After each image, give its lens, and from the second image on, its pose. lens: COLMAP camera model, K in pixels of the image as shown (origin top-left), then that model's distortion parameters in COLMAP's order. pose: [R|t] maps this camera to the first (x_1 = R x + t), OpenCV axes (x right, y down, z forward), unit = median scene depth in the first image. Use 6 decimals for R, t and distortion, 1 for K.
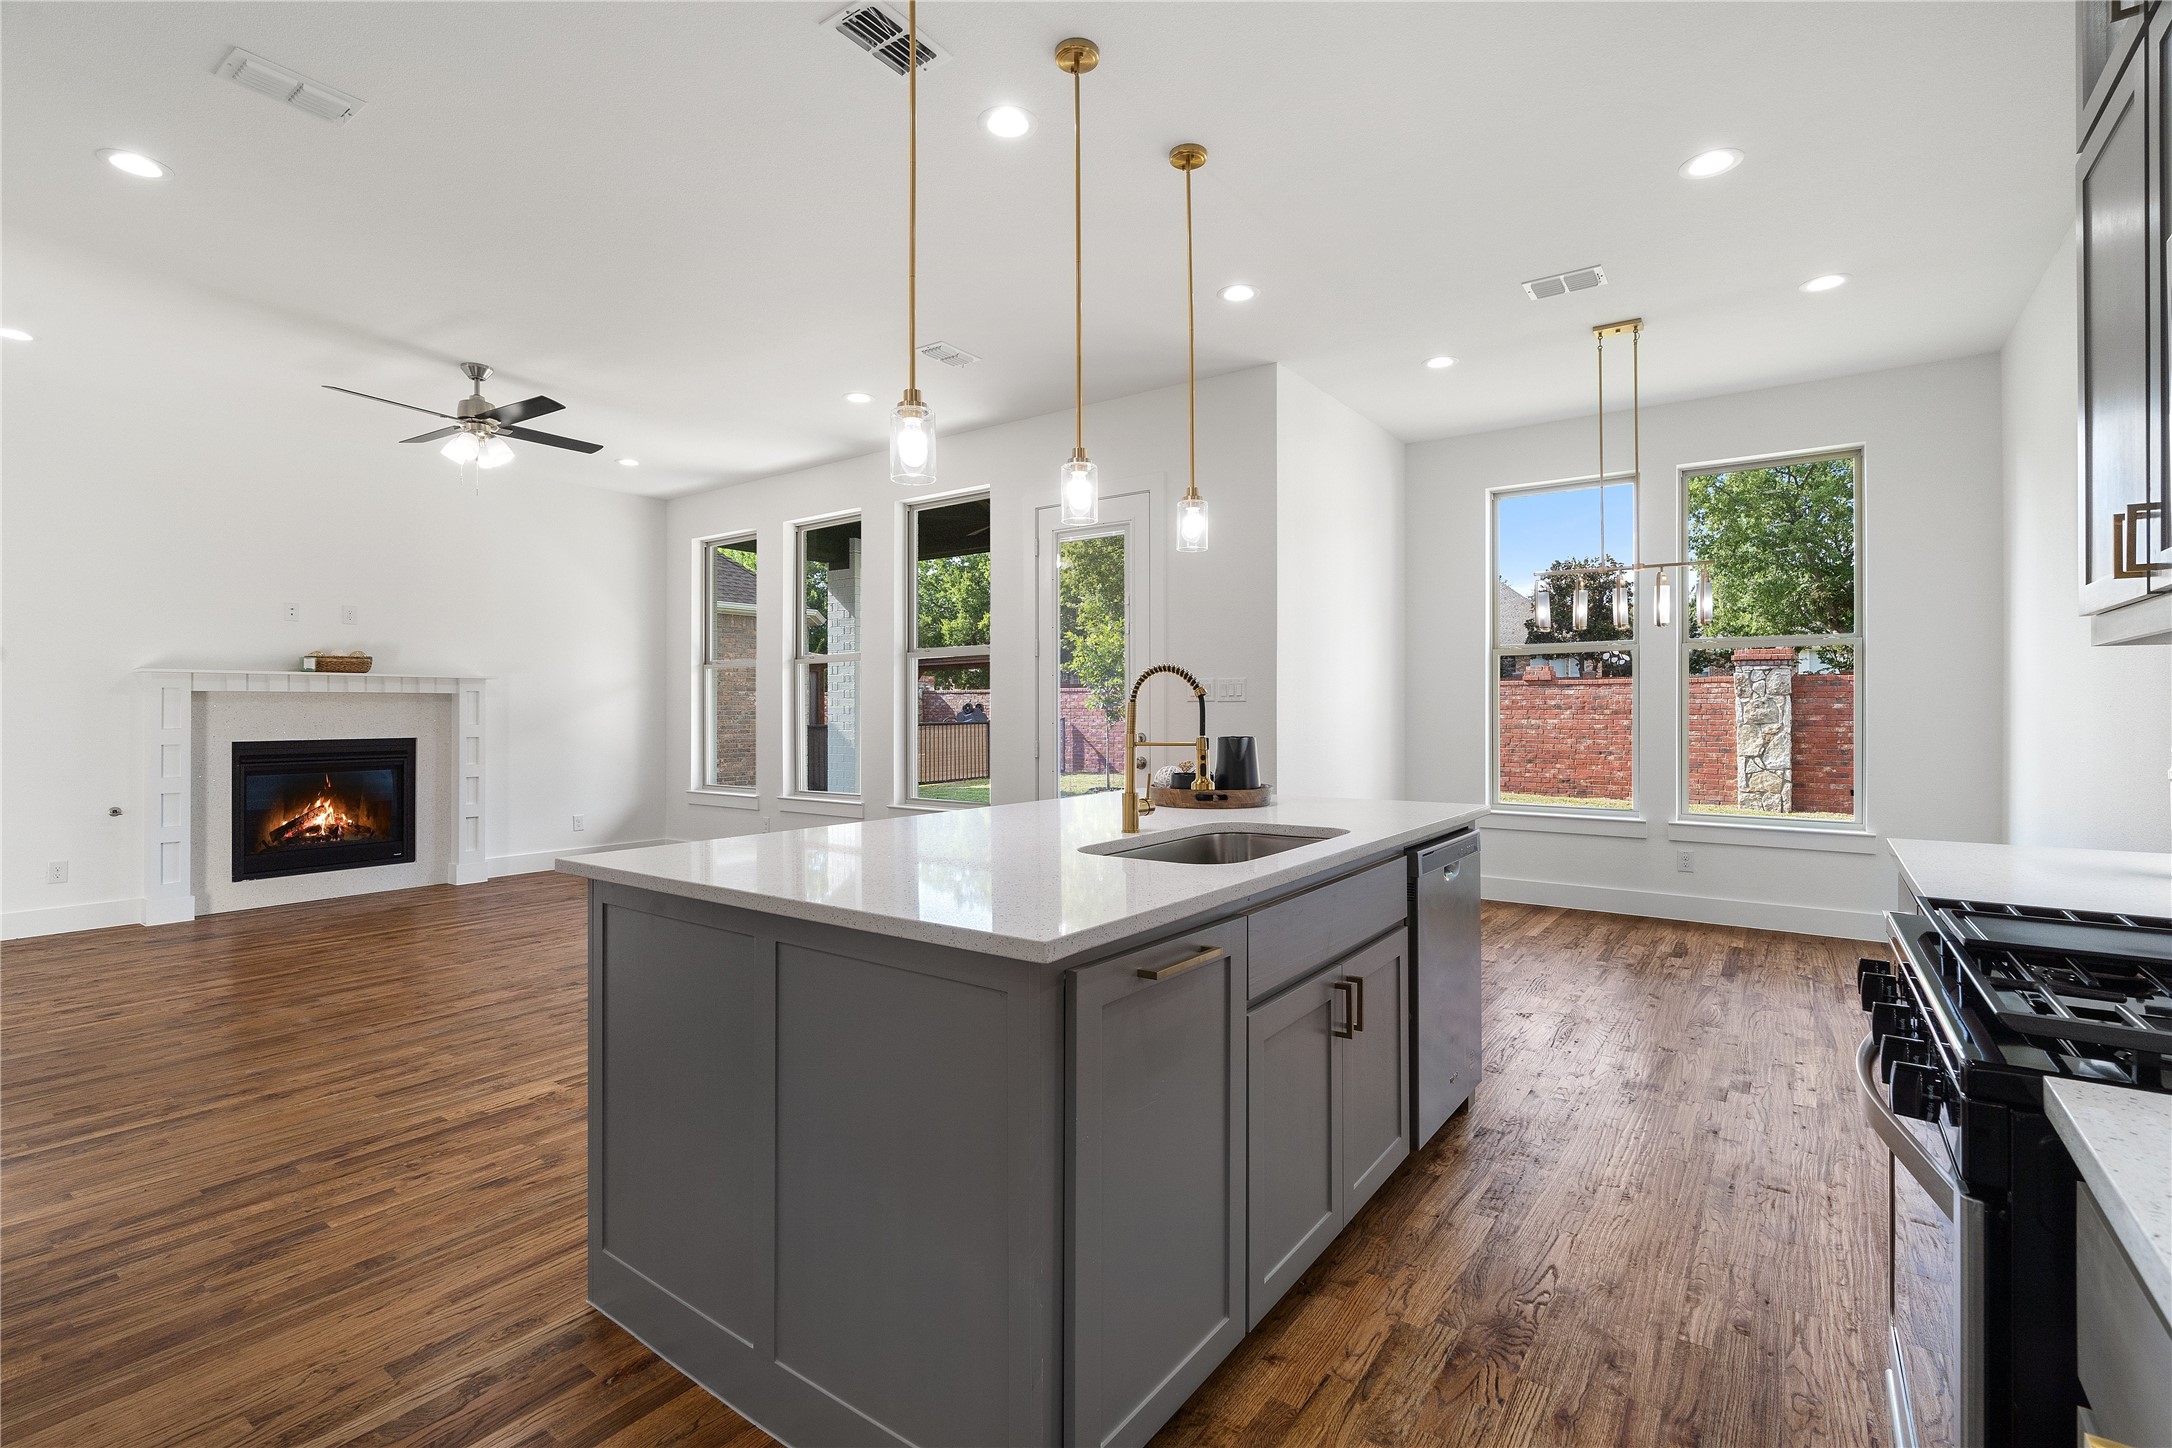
lens RADIAL K [[986.1, 0, 1087.4], [0, 986.1, 707.8], [0, 0, 1]] dist [-0.005359, 0.001710]
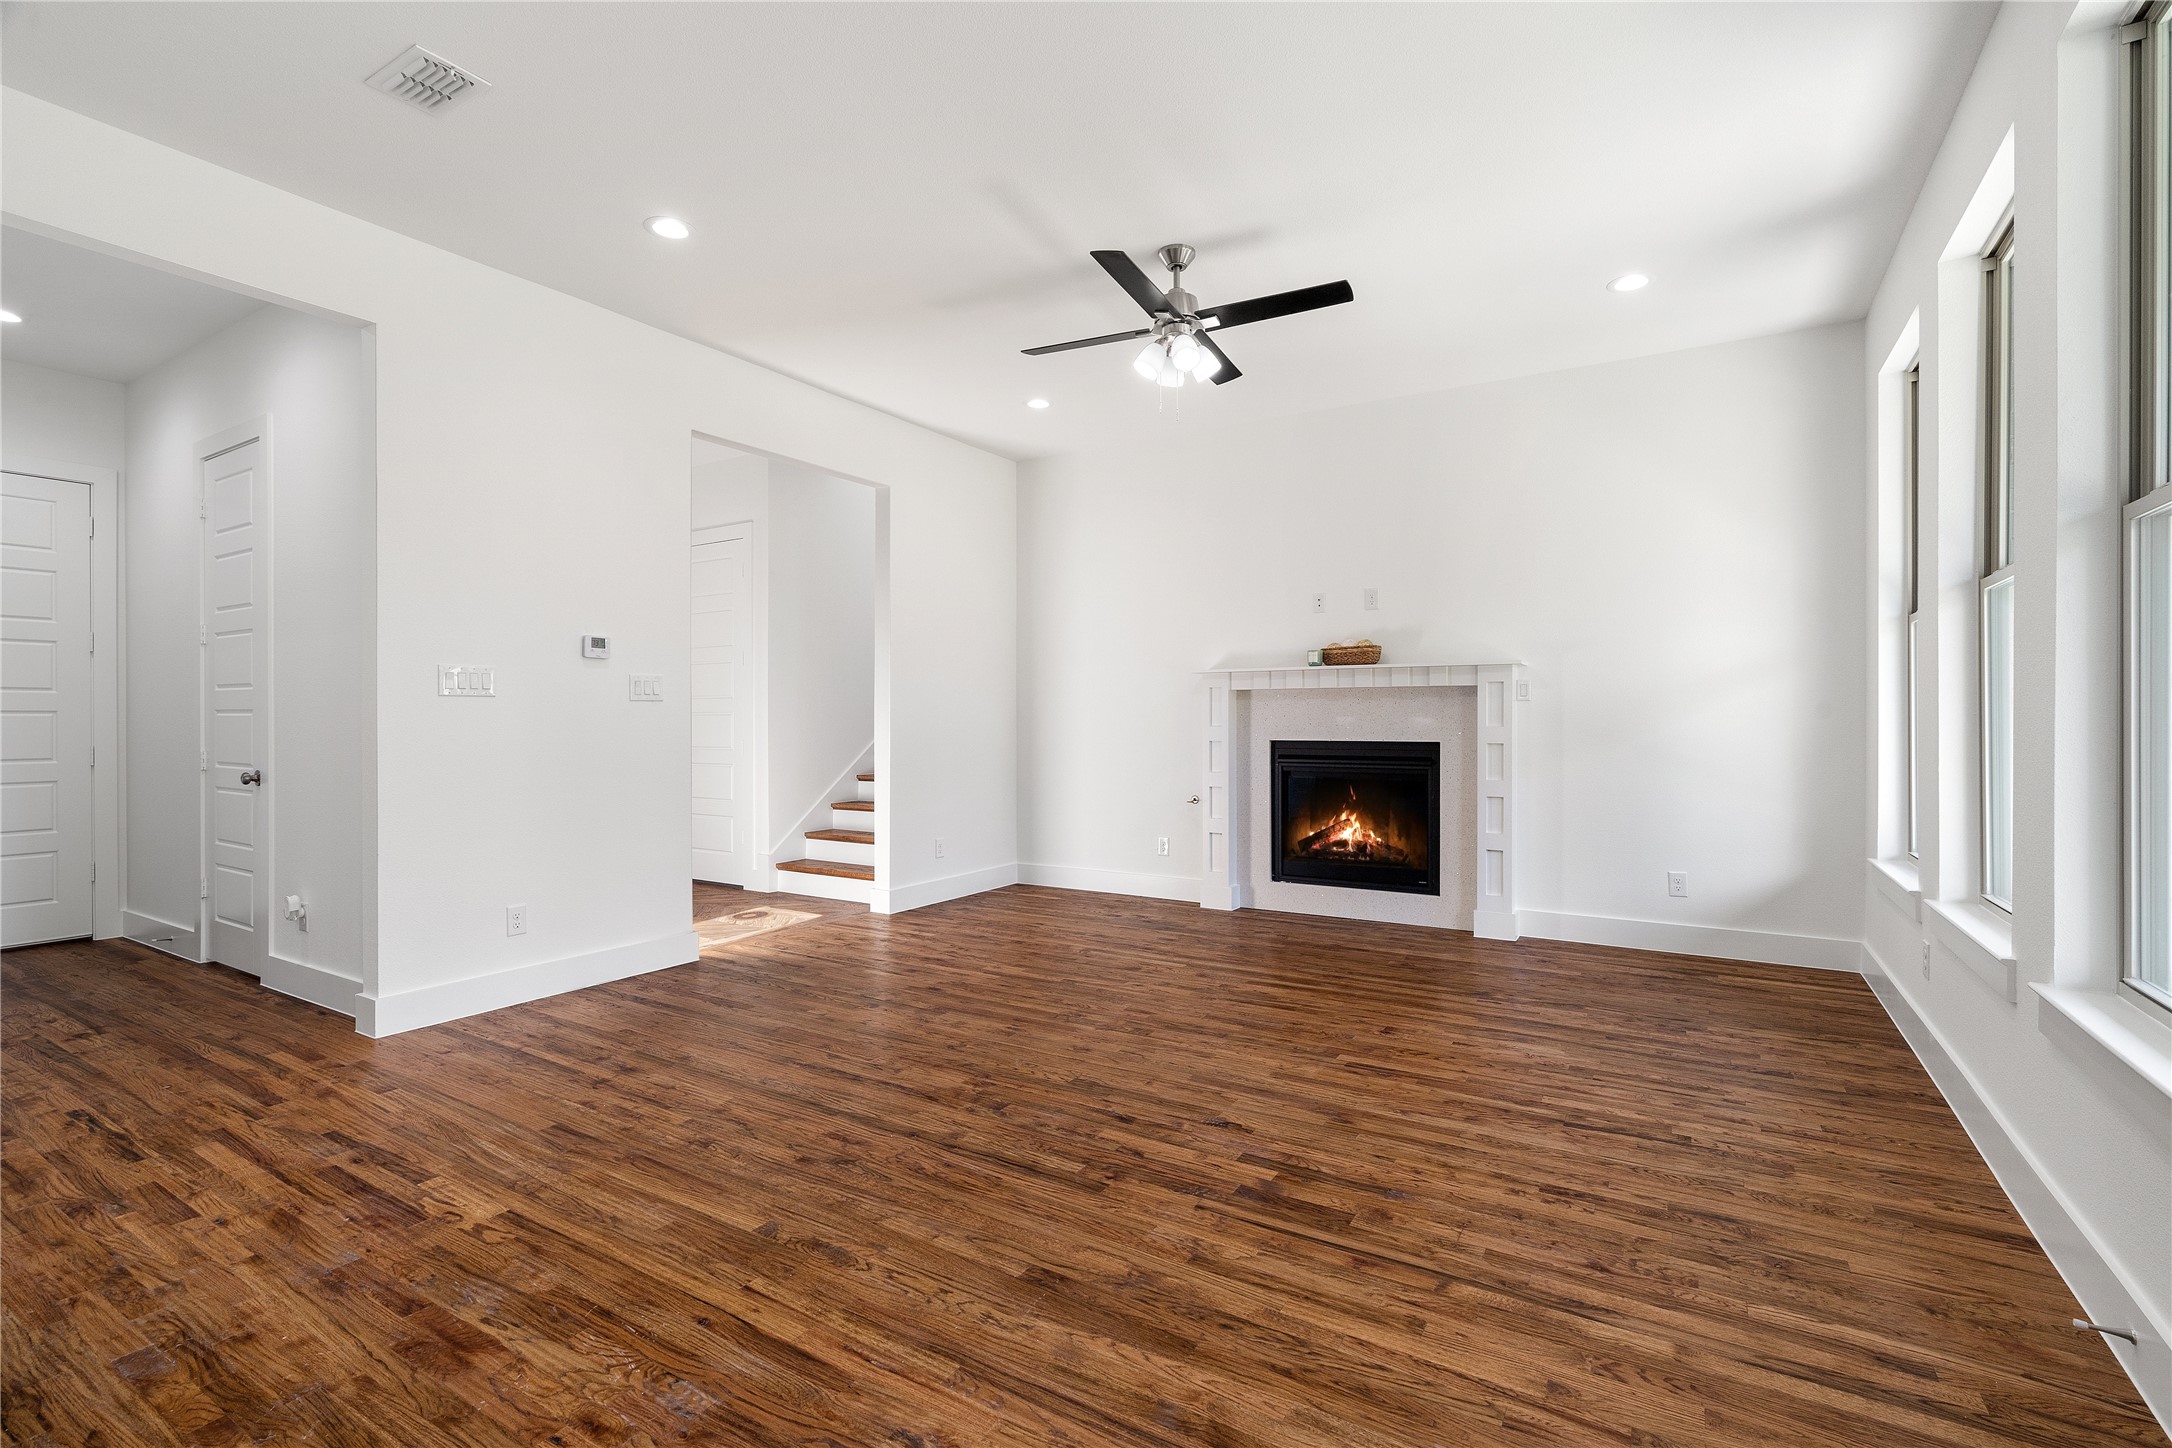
lens RADIAL K [[986.1, 0, 1088.0], [0, 986.1, 718.6], [0, 0, 1]] dist [-0.005359, 0.001710]
pose [[0.074834, 0.000620, -0.997196, 0.049194], [0.003445, 0.999994, 0.000880, 0.004766], [0.997190, -0.003501, 0.074831, 0.321615]]
